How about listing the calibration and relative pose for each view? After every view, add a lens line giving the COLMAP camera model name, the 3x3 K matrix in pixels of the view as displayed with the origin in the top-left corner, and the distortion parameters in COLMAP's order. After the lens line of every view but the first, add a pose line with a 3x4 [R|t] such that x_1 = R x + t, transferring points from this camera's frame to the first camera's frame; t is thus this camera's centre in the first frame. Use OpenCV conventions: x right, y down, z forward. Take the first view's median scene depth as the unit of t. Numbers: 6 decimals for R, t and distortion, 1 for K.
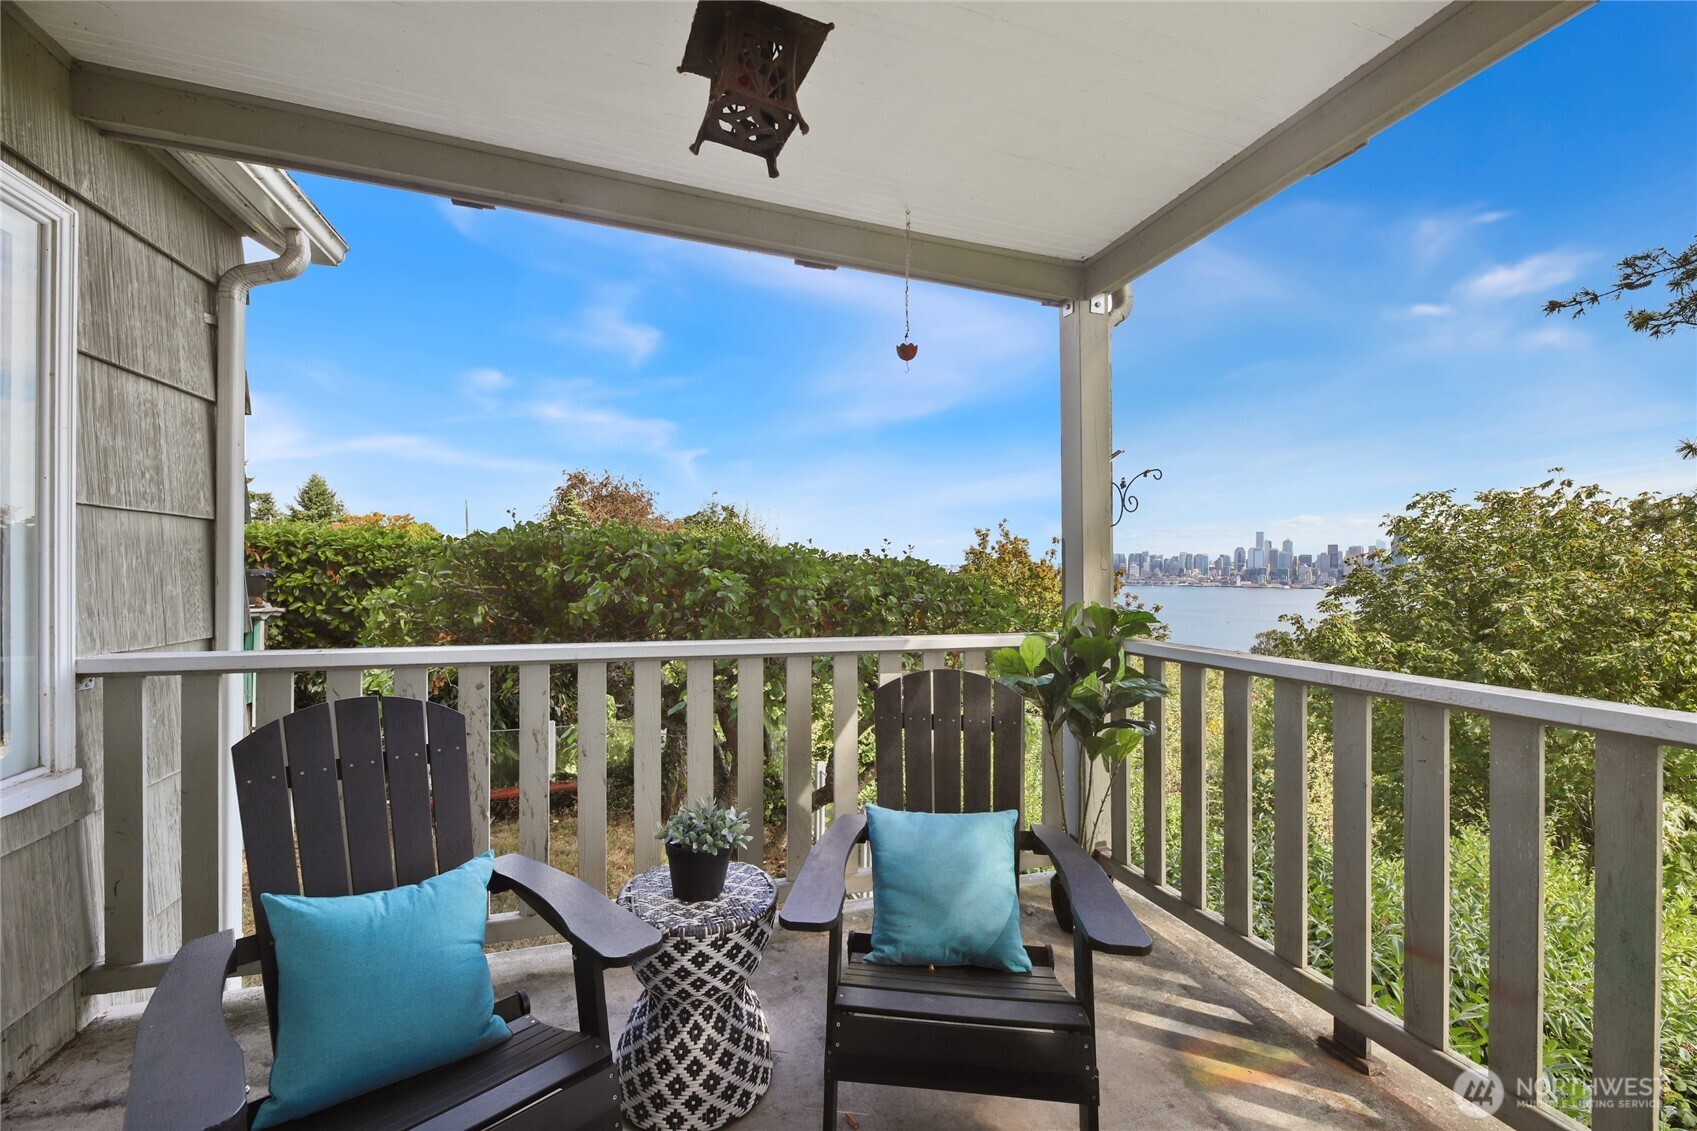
lens RADIAL K [[692.6, 0, 817.1], [0, 692.6, 572.5], [0, 0, 1]] dist [-0.000397, -0.000733]
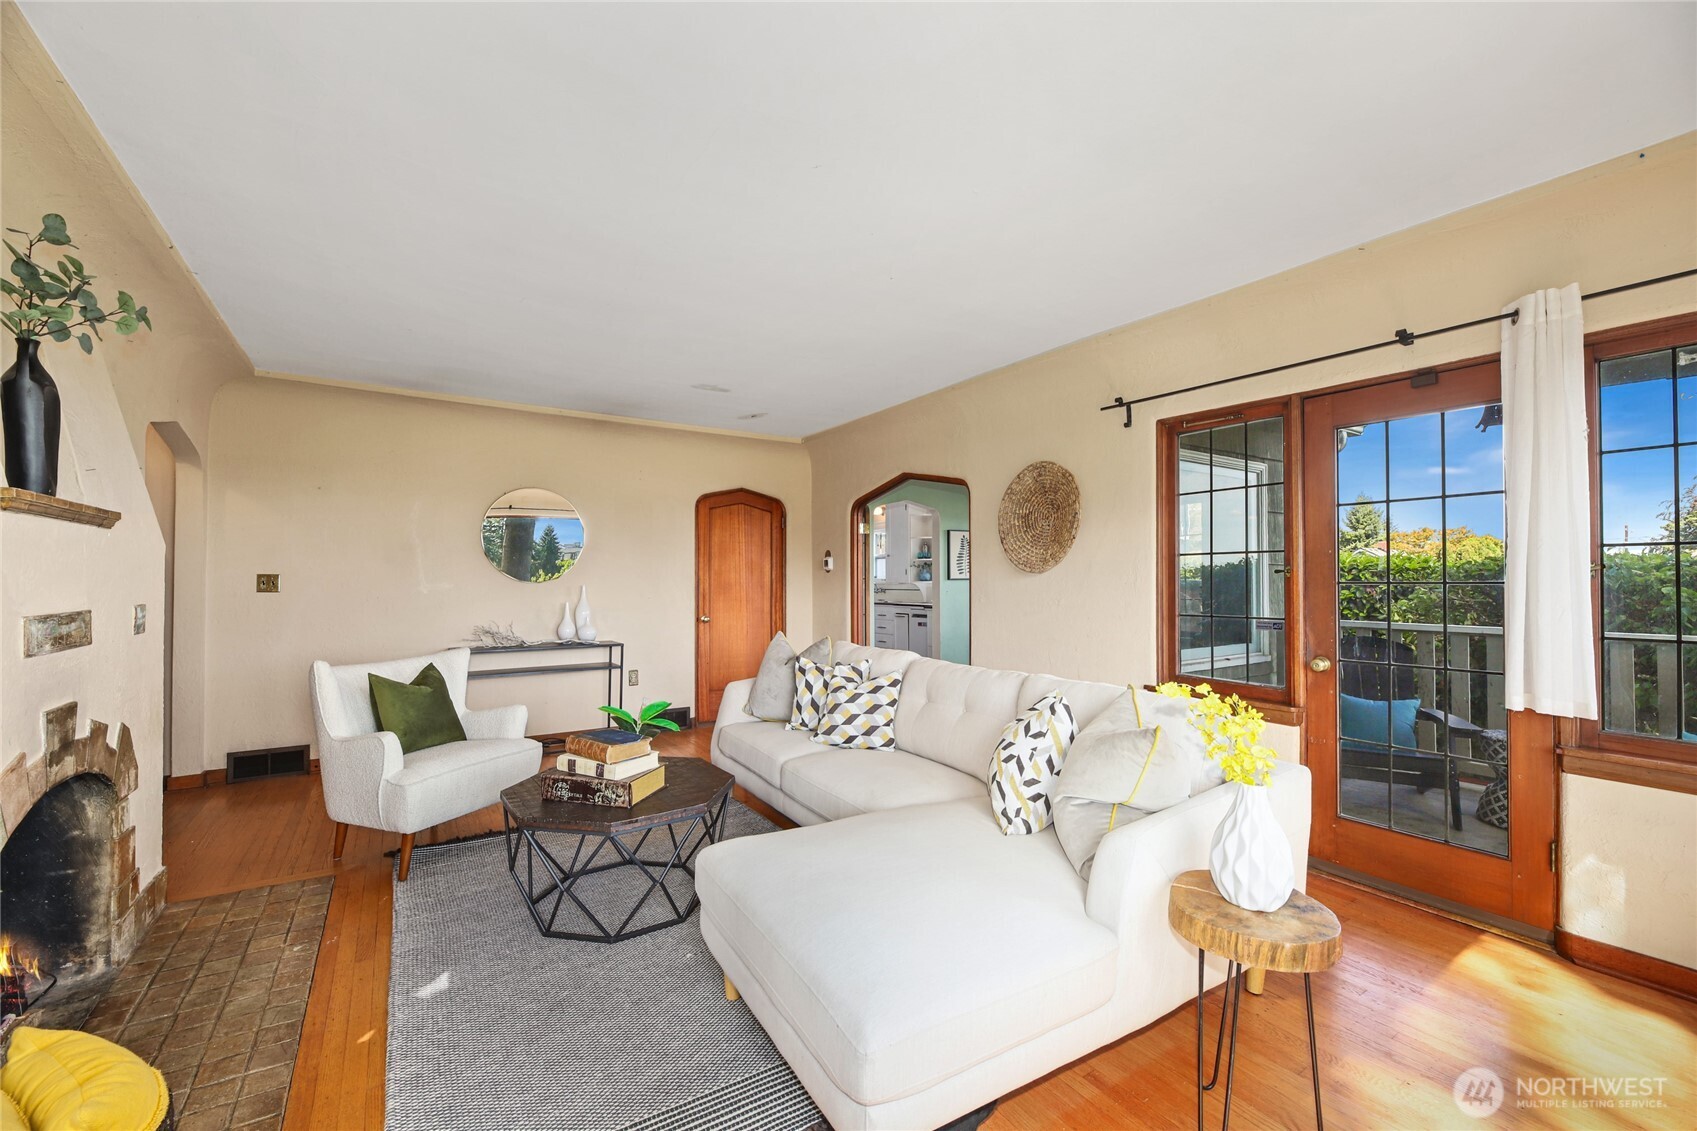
lens RADIAL K [[692.6, 0, 841.9], [0, 692.6, 570.4], [0, 0, 1]] dist [-0.000397, -0.000733]
pose [[0.292438, -0.019720, -0.956081, 0.279745], [-0.006493, 0.999723, -0.022606, 0.000209], [0.956263, 0.012818, 0.292229, -0.367877]]
